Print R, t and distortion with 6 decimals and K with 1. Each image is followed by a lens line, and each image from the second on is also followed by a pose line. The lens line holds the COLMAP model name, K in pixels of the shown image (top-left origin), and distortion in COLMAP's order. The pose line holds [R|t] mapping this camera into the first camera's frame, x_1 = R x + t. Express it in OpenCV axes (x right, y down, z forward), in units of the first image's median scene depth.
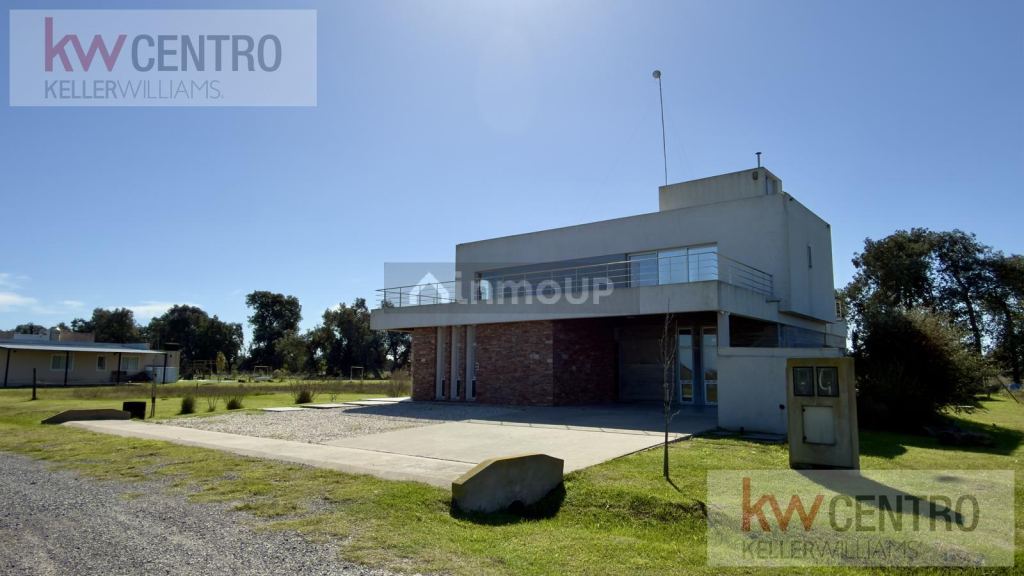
lens RADIAL K [[635.7, 0, 510.0], [0, 635.7, 285.2], [0, 0, 1]] dist [-0.004916, 0.001560]
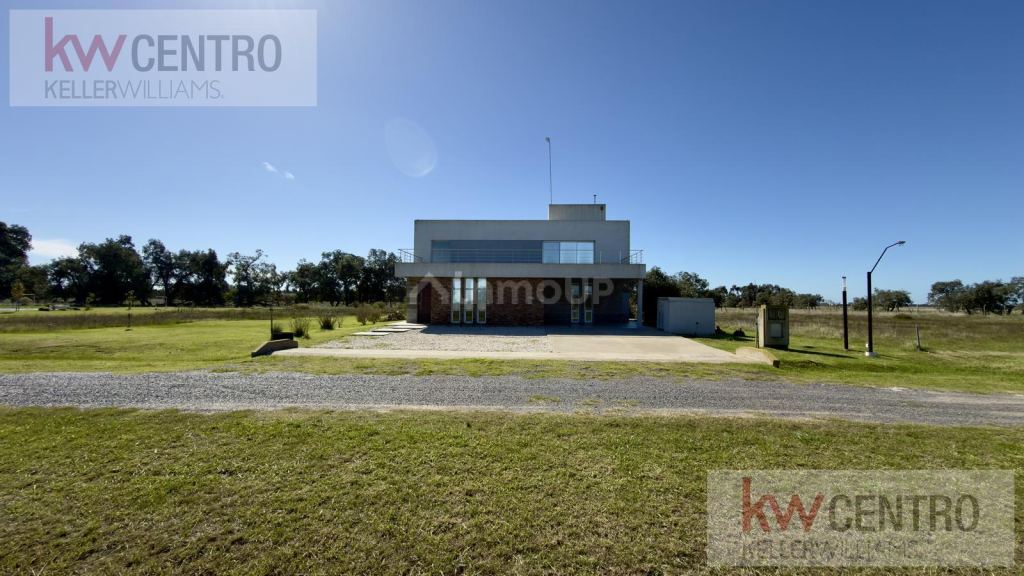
lens RADIAL K [[398.6, 0, 513.1], [0, 398.6, 291.7], [0, 0, 1]] dist [-0.002036, -0.000401]
pose [[0.810580, 0.018913, 0.585323, -0.175194], [-0.085466, 0.992598, 0.086284, 0.000878], [-0.579358, -0.119965, 0.806196, 0.037574]]
